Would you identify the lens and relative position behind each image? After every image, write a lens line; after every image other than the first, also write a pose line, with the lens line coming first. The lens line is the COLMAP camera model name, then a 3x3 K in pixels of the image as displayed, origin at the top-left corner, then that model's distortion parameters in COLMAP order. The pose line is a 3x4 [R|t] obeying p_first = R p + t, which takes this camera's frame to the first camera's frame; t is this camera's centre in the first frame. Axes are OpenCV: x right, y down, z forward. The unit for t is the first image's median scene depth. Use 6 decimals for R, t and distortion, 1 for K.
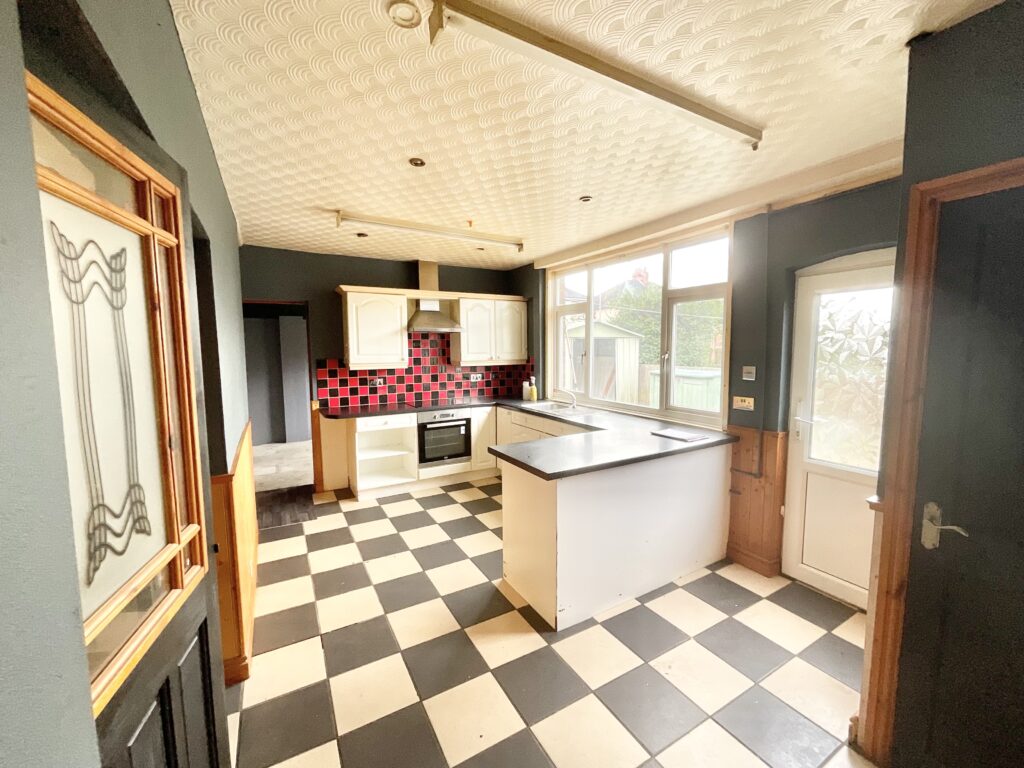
lens RADIAL K [[418.6, 0, 512.0], [0, 418.6, 384.0], [0, 0, 1]] dist [-0.000780, 0.000643]
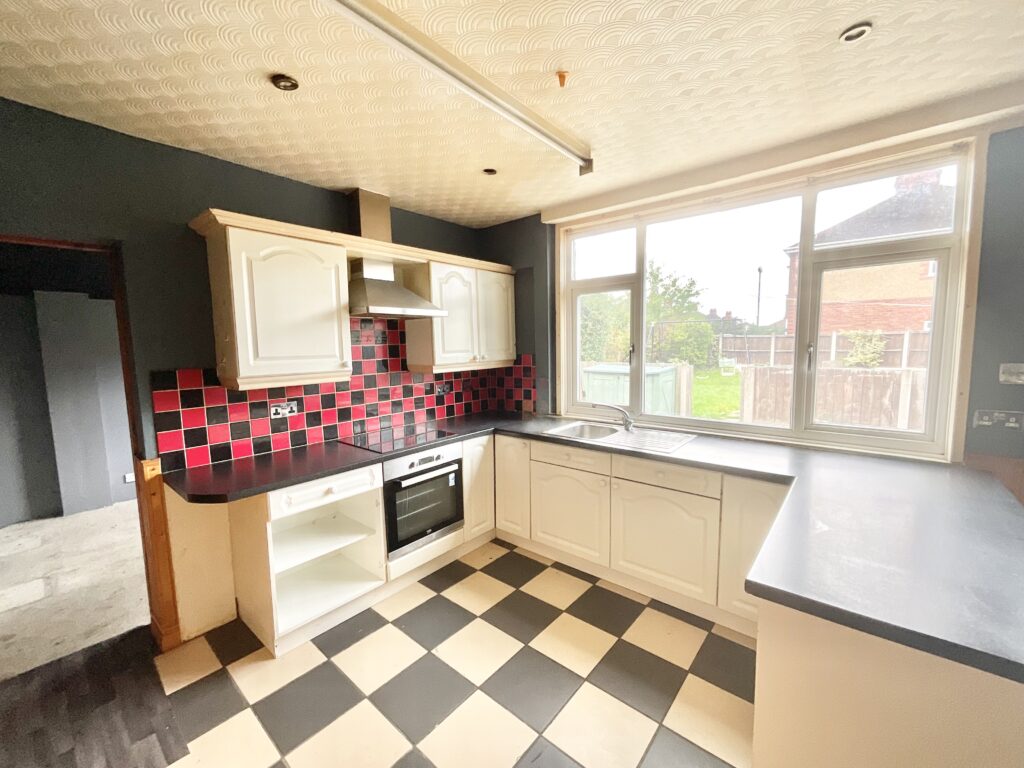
lens RADIAL K [[418.6, 0, 512.0], [0, 418.6, 384.0], [0, 0, 1]] dist [-0.000780, 0.000643]
pose [[0.940572, -0.044584, 0.336656, -0.232871], [0.042242, 0.999005, 0.014283, -0.032244], [-0.336958, 0.000787, 0.941519, 0.402675]]
